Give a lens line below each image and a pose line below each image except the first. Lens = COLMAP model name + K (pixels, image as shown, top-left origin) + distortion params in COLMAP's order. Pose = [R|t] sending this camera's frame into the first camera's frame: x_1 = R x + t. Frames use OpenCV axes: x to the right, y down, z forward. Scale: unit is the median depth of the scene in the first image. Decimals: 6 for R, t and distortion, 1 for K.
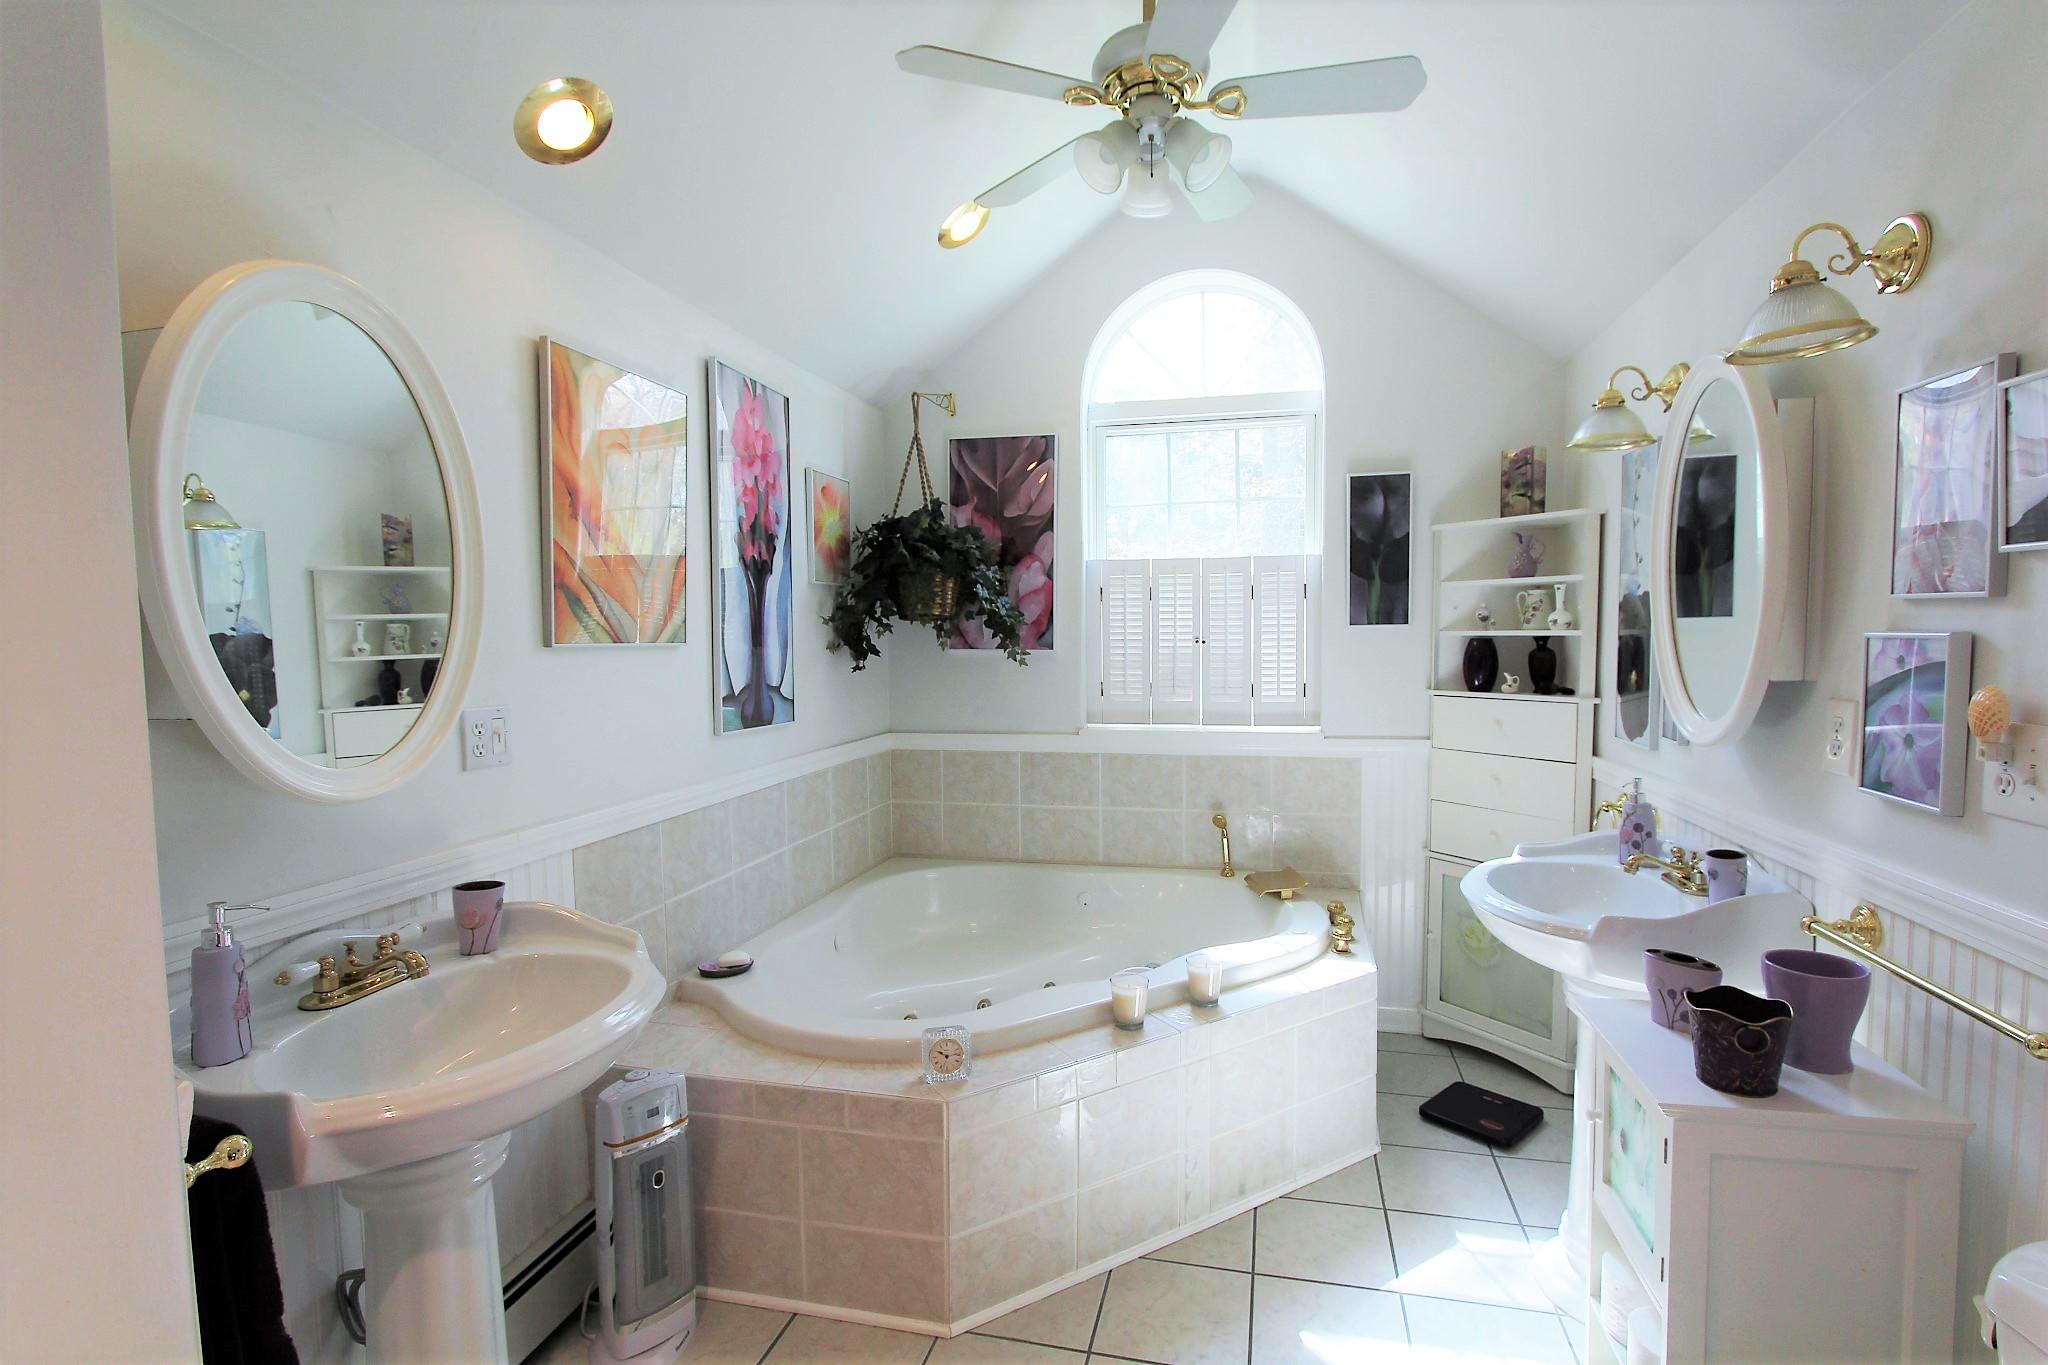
lens RADIAL K [[959.7, 0, 1030.2], [0, 959.7, 687.3], [0, 0, 1]] dist [-0.018825, 0.003560]
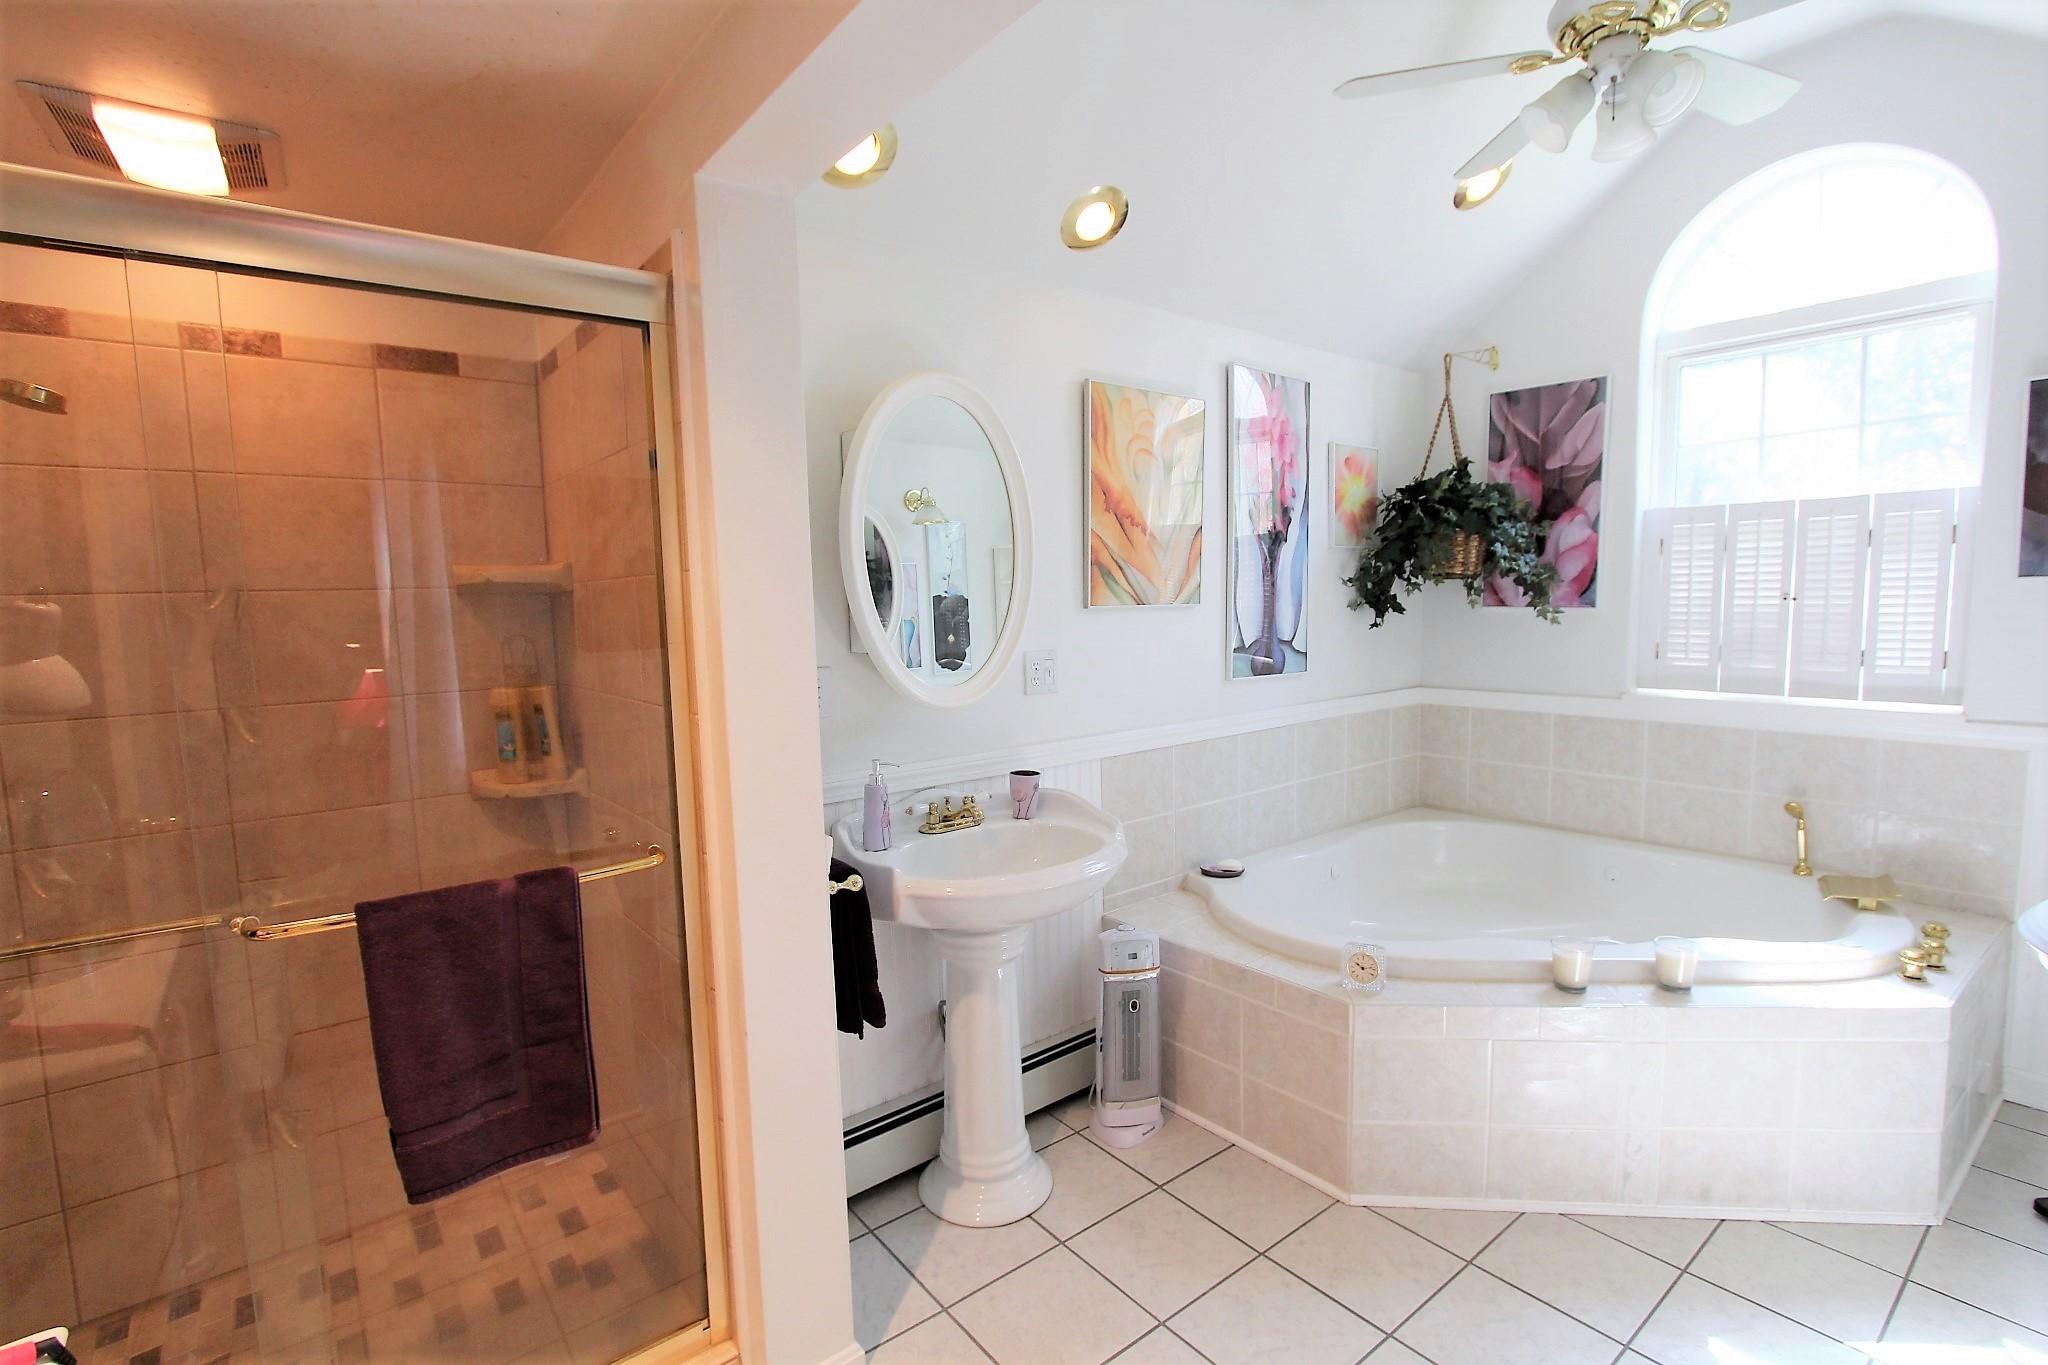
lens RADIAL K [[959.7, 0, 1028.8], [0, 959.7, 682.4], [0, 0, 1]] dist [-0.018825, 0.003560]
pose [[0.787884, 0.048848, -0.613883, 0.234231], [-0.020157, 0.998361, 0.053571, -0.007253], [0.615493, -0.029834, 0.787577, -0.111876]]
